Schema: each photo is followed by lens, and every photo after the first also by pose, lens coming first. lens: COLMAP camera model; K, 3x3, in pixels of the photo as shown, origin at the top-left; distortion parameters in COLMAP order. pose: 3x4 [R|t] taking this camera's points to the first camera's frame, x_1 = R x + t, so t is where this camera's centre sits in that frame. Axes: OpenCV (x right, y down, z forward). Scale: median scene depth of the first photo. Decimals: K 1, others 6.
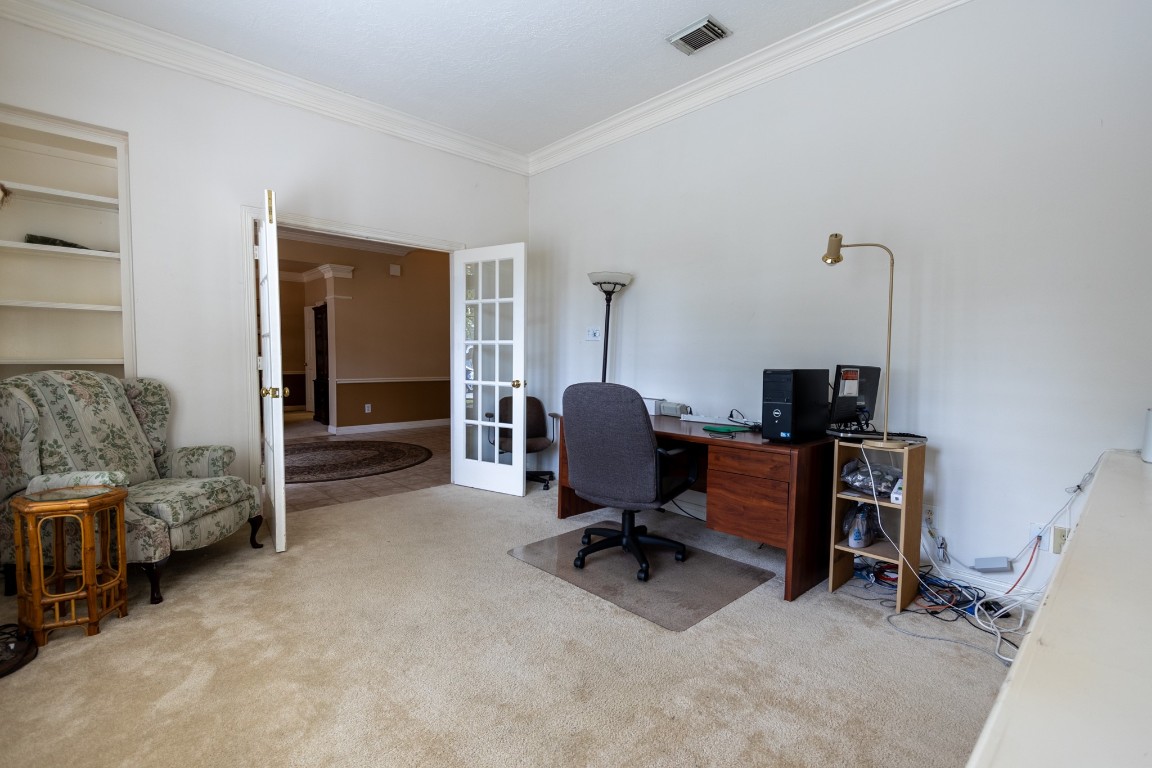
lens RADIAL K [[523.4, 0, 573.7], [0, 523.4, 391.0], [0, 0, 1]] dist [0.009737, 0.000189]
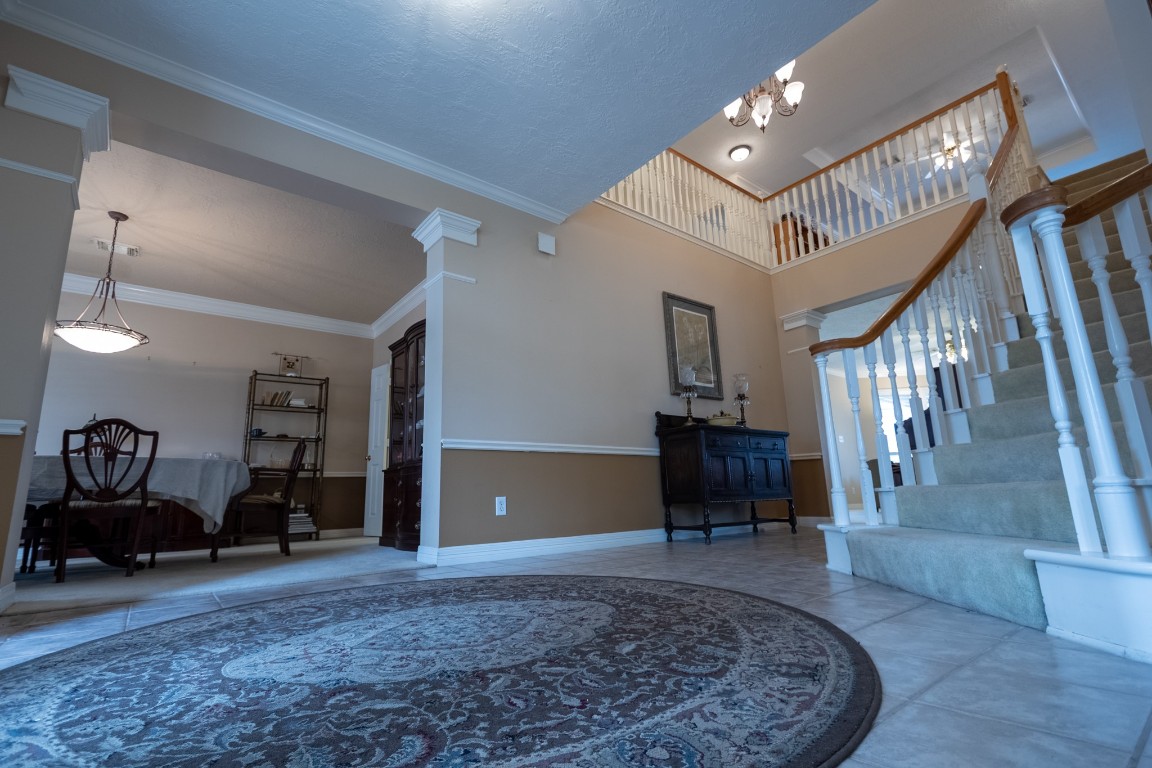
lens RADIAL K [[553.8, 0, 576.0], [0, 553.8, 384.0], [0, 0, 1]] dist [0.027660, 0.000144]
pose [[0.994207, -0.058011, -0.090480, -0.284917], [0.032660, 0.965086, -0.259890, 0.060653], [0.102398, 0.255429, 0.961390, 0.524449]]
